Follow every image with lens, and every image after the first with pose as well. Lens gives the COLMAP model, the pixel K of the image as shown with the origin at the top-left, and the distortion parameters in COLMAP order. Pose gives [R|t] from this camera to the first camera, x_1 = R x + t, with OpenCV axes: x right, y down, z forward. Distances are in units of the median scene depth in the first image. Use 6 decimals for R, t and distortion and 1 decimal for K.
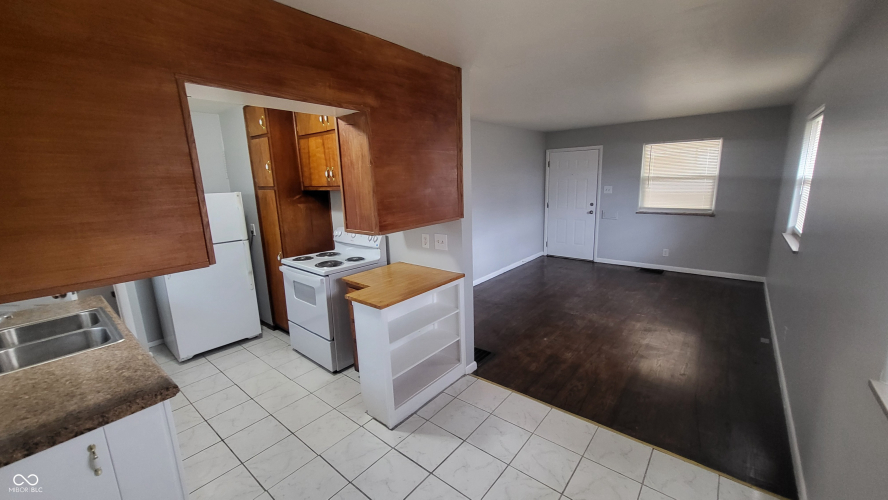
lens RADIAL K [[351.9, 0, 445.1], [0, 351.9, 249.1], [0, 0, 1]] dist [0.004306, -0.000486]
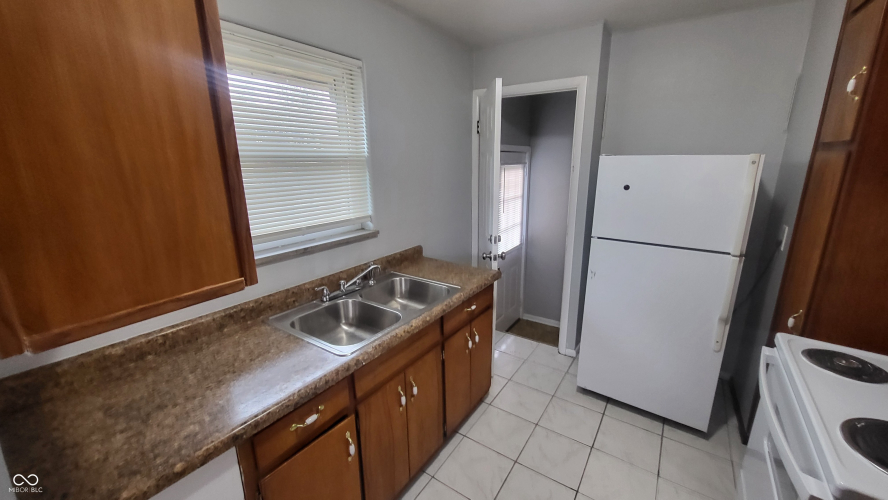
lens RADIAL K [[351.9, 0, 443.8], [0, 351.9, 242.4], [0, 0, 1]] dist [0.004306, -0.000486]
pose [[0.093674, 0.267157, -0.959089, -0.150636], [-0.193983, 0.949761, 0.245612, -0.087249], [0.976522, 0.163040, 0.140792, 0.558556]]
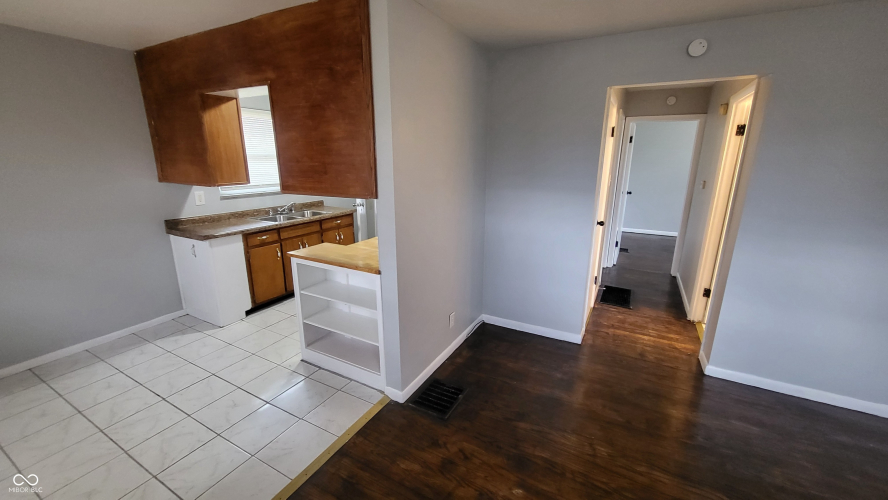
lens RADIAL K [[351.9, 0, 446.2], [0, 351.9, 248.3], [0, 0, 1]] dist [0.004306, -0.000486]
pose [[0.191066, 0.280481, -0.940651, 0.659099], [-0.208794, 0.947988, 0.240259, -0.160617], [0.959114, 0.150497, 0.239691, 0.782333]]
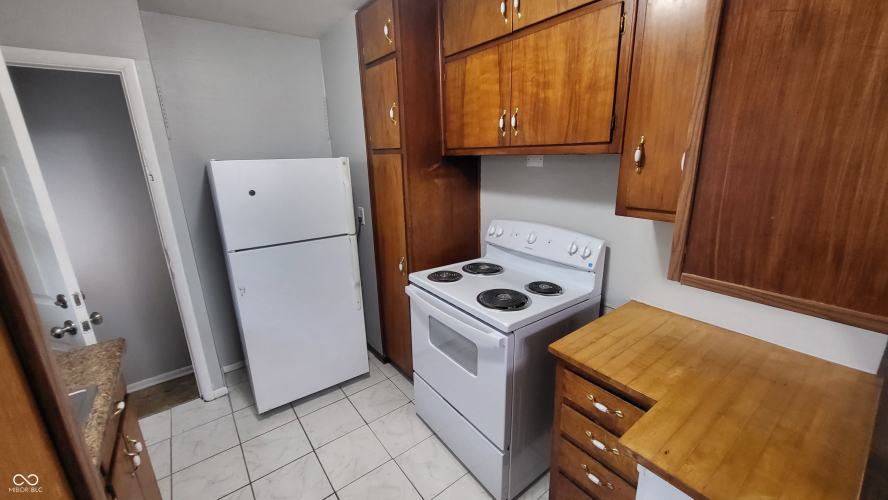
lens RADIAL K [[351.9, 0, 446.3], [0, 351.9, 248.8], [0, 0, 1]] dist [0.004306, -0.000486]
pose [[0.974112, 0.066705, -0.216002, -0.274349], [-0.051128, 0.995725, 0.076924, -0.059857], [0.220210, -0.063888, 0.973358, 0.435929]]
